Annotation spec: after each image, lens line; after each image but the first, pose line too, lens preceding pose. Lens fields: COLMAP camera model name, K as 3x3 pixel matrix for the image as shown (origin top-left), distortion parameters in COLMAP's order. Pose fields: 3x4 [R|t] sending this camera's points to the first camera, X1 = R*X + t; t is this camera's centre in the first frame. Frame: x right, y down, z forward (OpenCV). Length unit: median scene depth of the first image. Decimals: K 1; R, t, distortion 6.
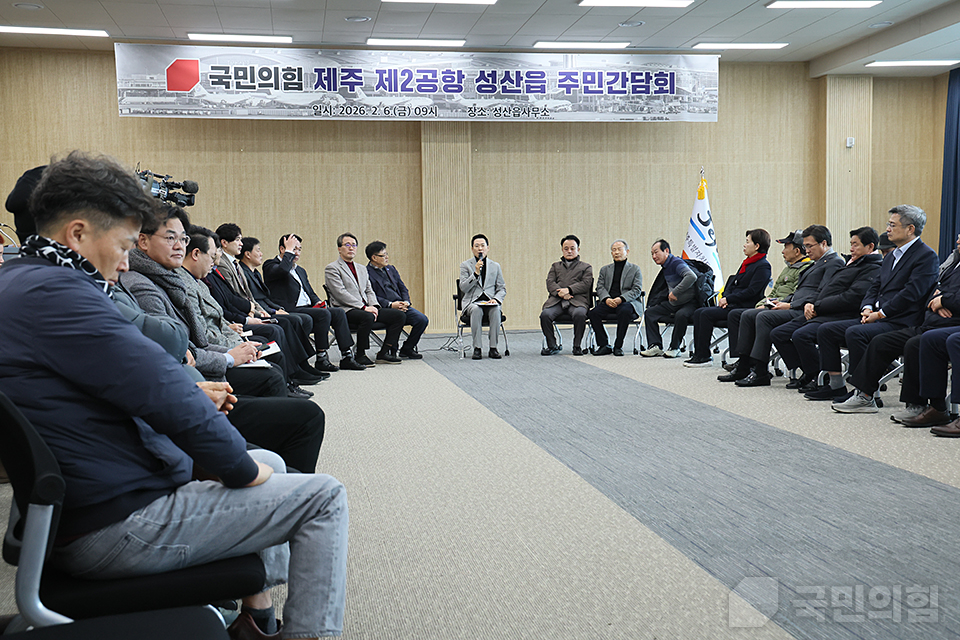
lens RADIAL K [[1106.7, 0, 476.4], [0, 1106.7, 322.6], [0, 0, 1]] dist [0.090354, 0.000000]
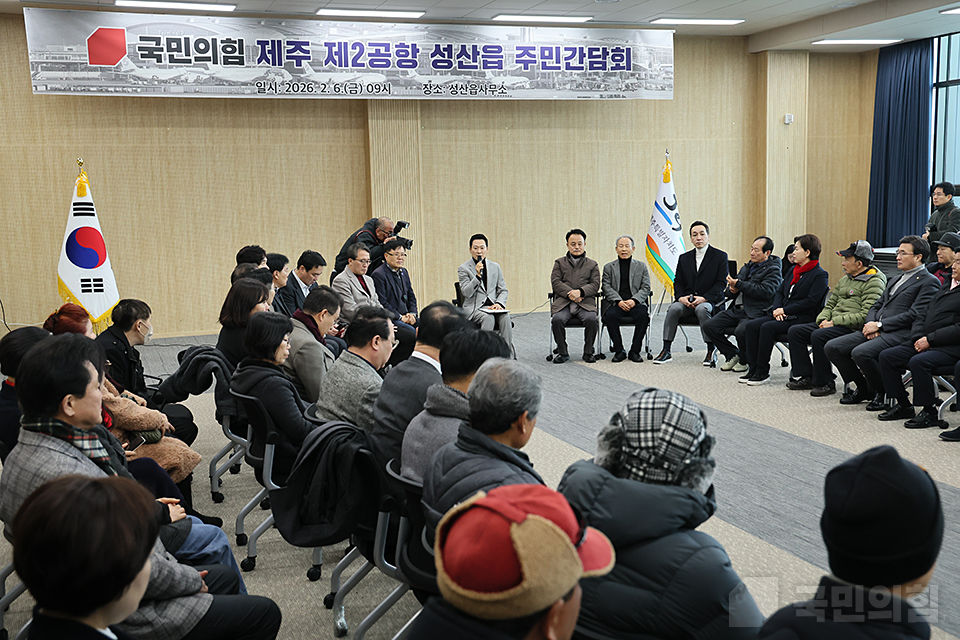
lens RADIAL K [[1106.7, 0, 475.8], [0, 1106.7, 316.5], [0, 0, 1]] dist [0.090354, 0.000000]
pose [[0.983569, -0.030866, 0.177874, -0.136250], [0.022007, 0.998427, 0.051563, -0.047208], [-0.179186, -0.046801, 0.982701, 0.070920]]
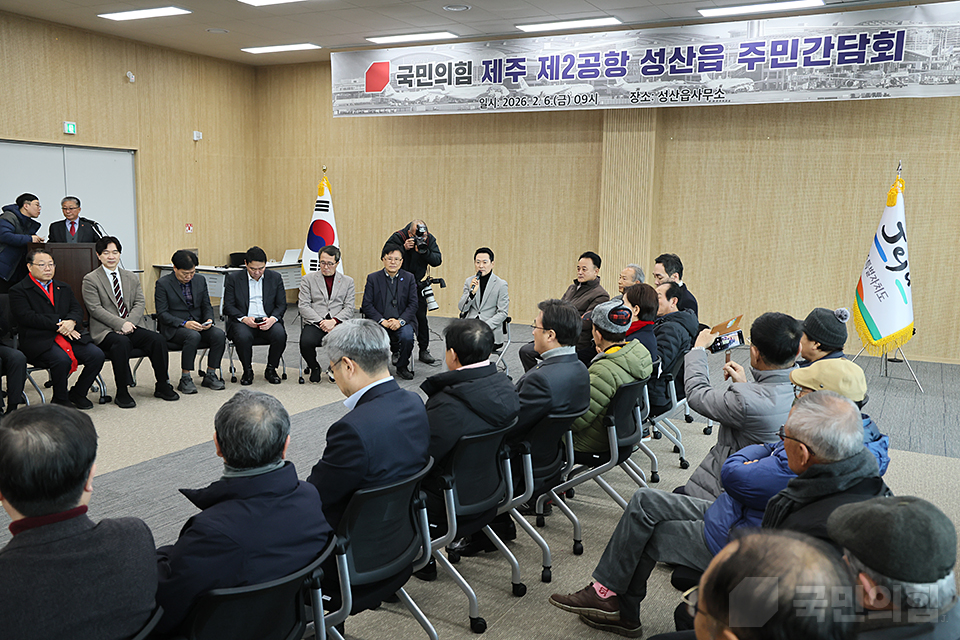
lens RADIAL K [[857.6, 0, 481.3], [0, 857.6, 314.5], [0, 0, 1]] dist [-0.012208, 0.087705]
pose [[0.792794, 0.109361, -0.599598, 0.331309], [-0.069981, 0.993598, 0.088692, -0.069683], [0.605459, -0.028354, 0.795371, 0.376693]]
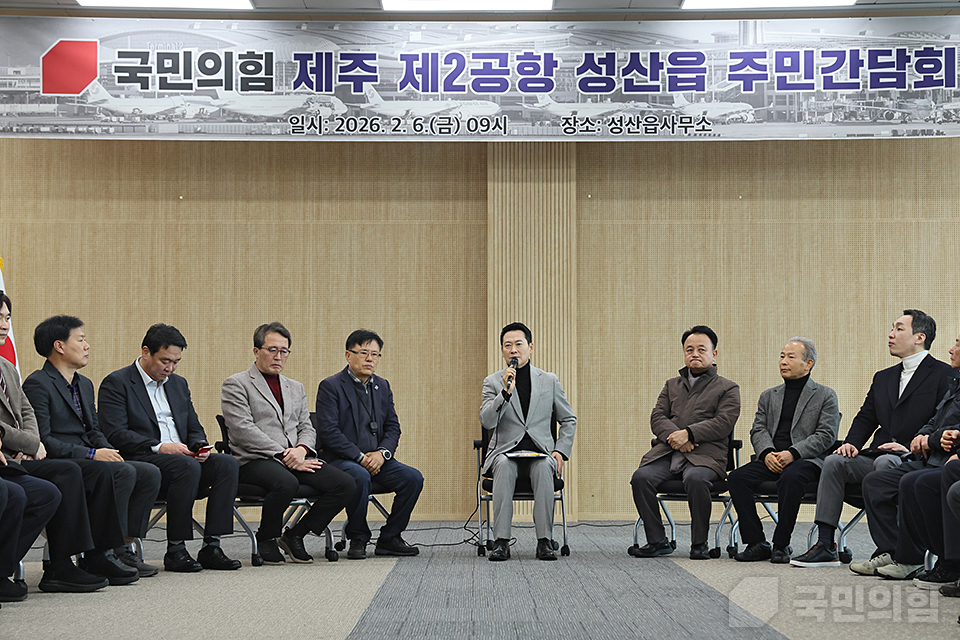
lens RADIAL K [[1773.7, 0, 474.0], [0, 1773.7, 305.4], [0, 0, 1]] dist [0.287984, 0.000000]
pose [[0.985581, 0.002770, -0.169182, 0.101519], [-0.024800, 0.991433, -0.128237, 0.017344], [0.167378, 0.130583, 0.977207, 0.125017]]
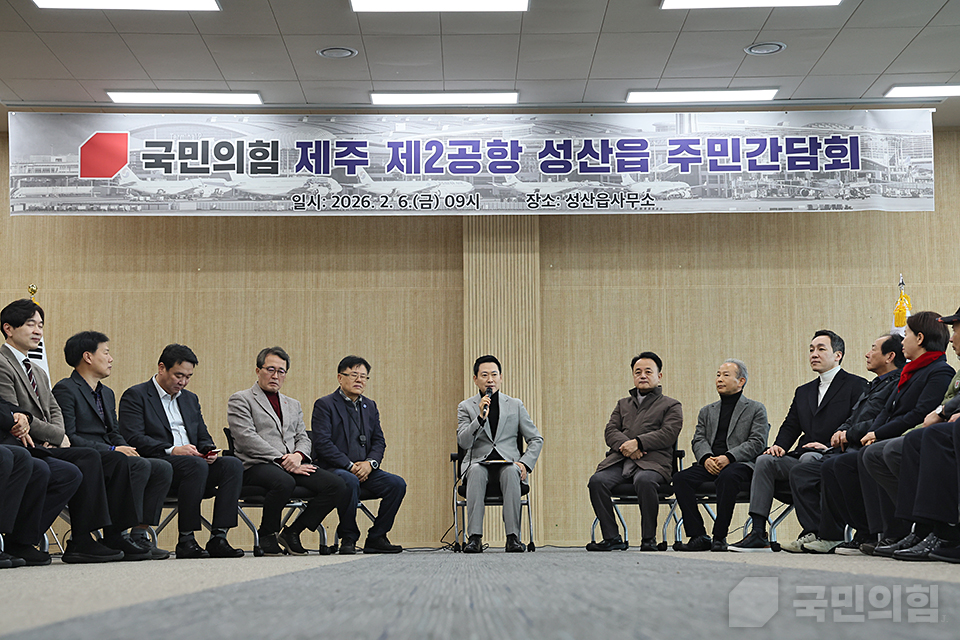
lens RADIAL K [[1507.9, 0, 473.2], [0, 1507.9, 313.6], [0, 0, 1]] dist [0.208432, 0.000000]
pose [[0.987261, -0.015088, -0.158393, 0.101640], [-0.017376, 0.979317, -0.201586, 0.055324], [0.158158, 0.201770, 0.966579, 0.149162]]
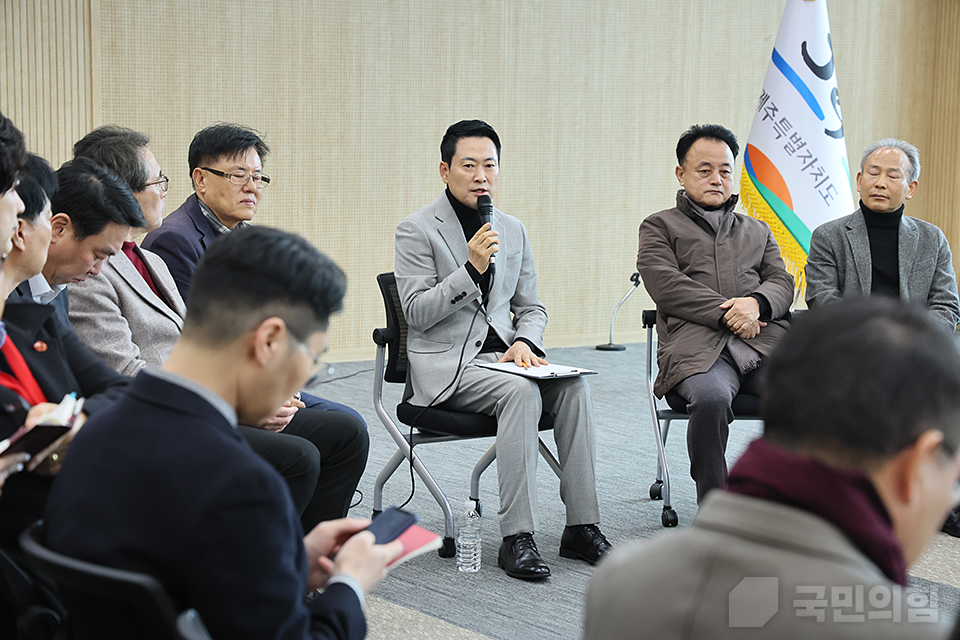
lens RADIAL K [[2416.4, 0, 461.2], [0, 2416.4, 297.8], [0, 0, 1]] dist [0.515457, 0.000000]
pose [[0.905886, -0.008911, 0.423428, -0.213958], [-0.006739, 0.999349, 0.035450, -0.044799], [-0.423468, -0.034967, 0.905236, 0.353270]]
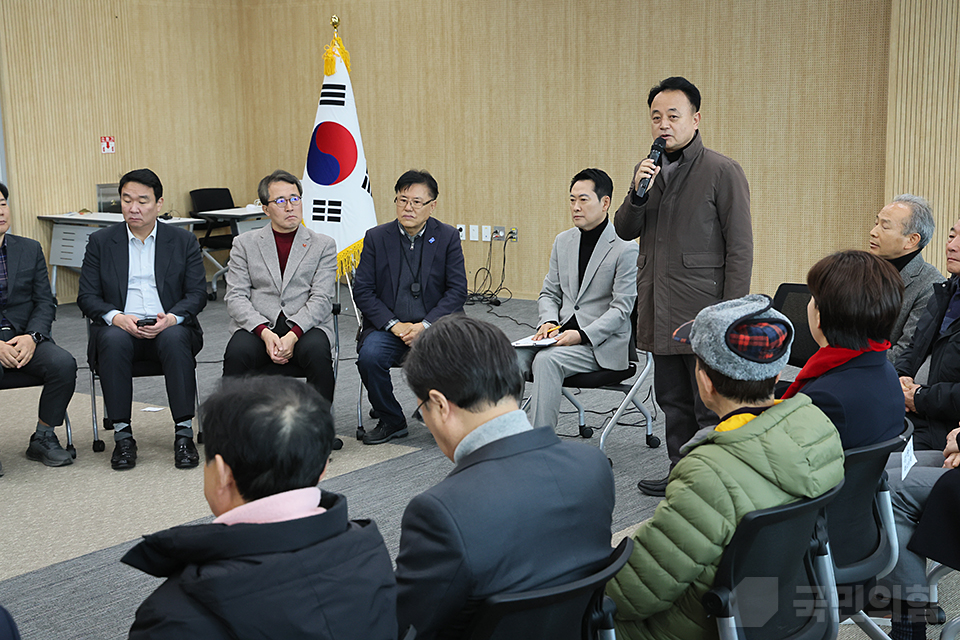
lens RADIAL K [[1507.9, 0, 482.7], [0, 1507.9, 323.0], [0, 0, 1]] dist [0.208432, 0.000000]
pose [[0.677341, 0.114867, -0.726646, 0.318136], [-0.035454, 0.991684, 0.123716, -0.072901], [0.734814, -0.058036, 0.675781, 0.475510]]
